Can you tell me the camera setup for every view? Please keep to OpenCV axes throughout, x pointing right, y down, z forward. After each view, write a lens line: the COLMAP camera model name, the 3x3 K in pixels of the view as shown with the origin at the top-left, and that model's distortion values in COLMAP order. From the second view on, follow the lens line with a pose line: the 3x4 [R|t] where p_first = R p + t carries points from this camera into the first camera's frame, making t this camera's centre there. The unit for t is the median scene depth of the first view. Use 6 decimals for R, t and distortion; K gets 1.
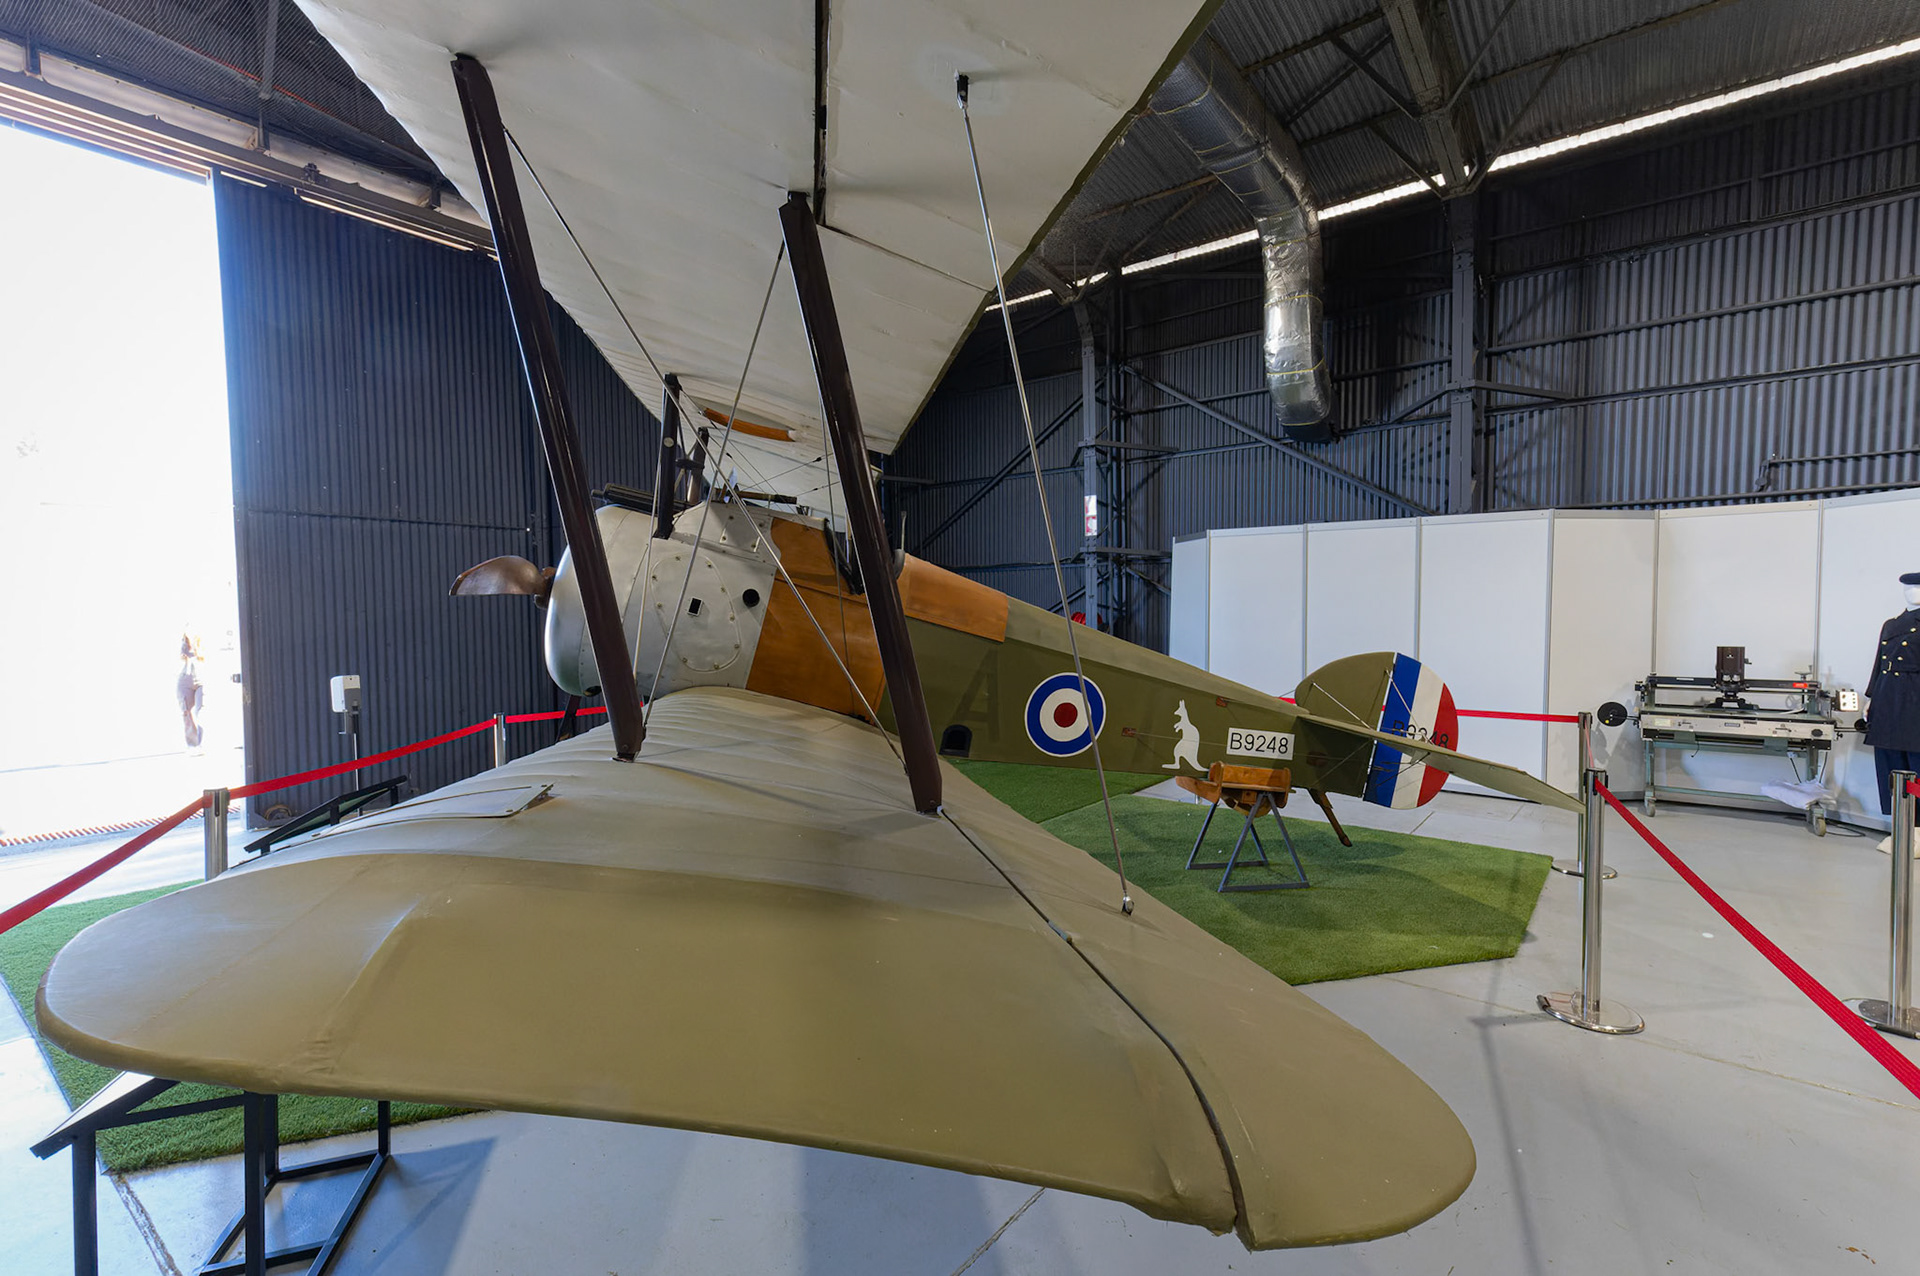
lens RADIAL K [[868.7, 0, 960.0], [0, 868.7, 638.0], [0, 0, 1]] dist [0.041713, 0.000073]
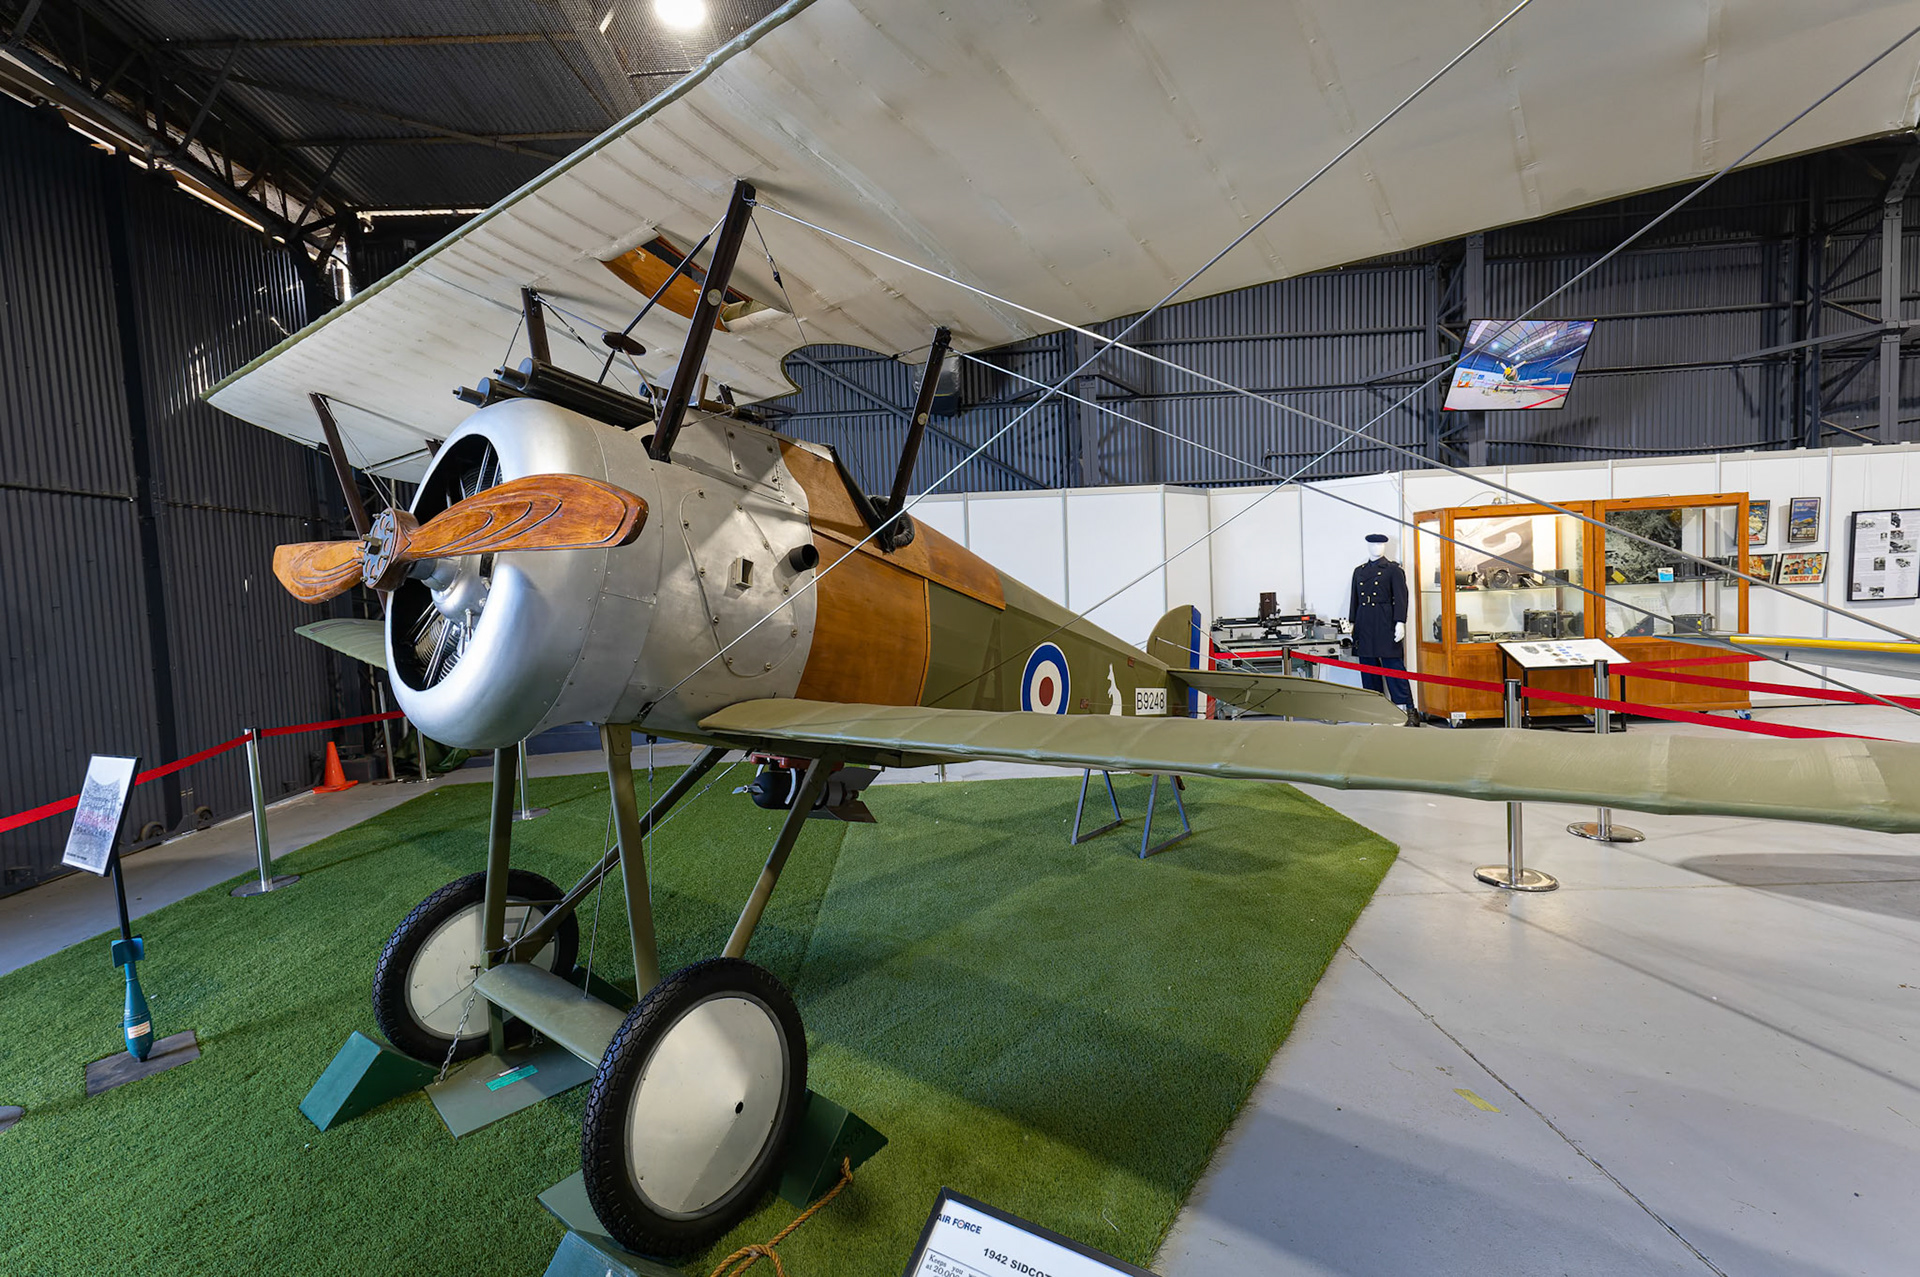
lens RADIAL K [[894.3, 0, 960.0], [0, 894.3, 614.3], [0, 0, 1]] dist [0.041615, -0.000005]
pose [[0.792978, -0.056046, 0.606667, -0.337087], [0.061044, 0.998058, 0.012412, -0.002914], [-0.606184, 0.027191, 0.794859, 0.240912]]
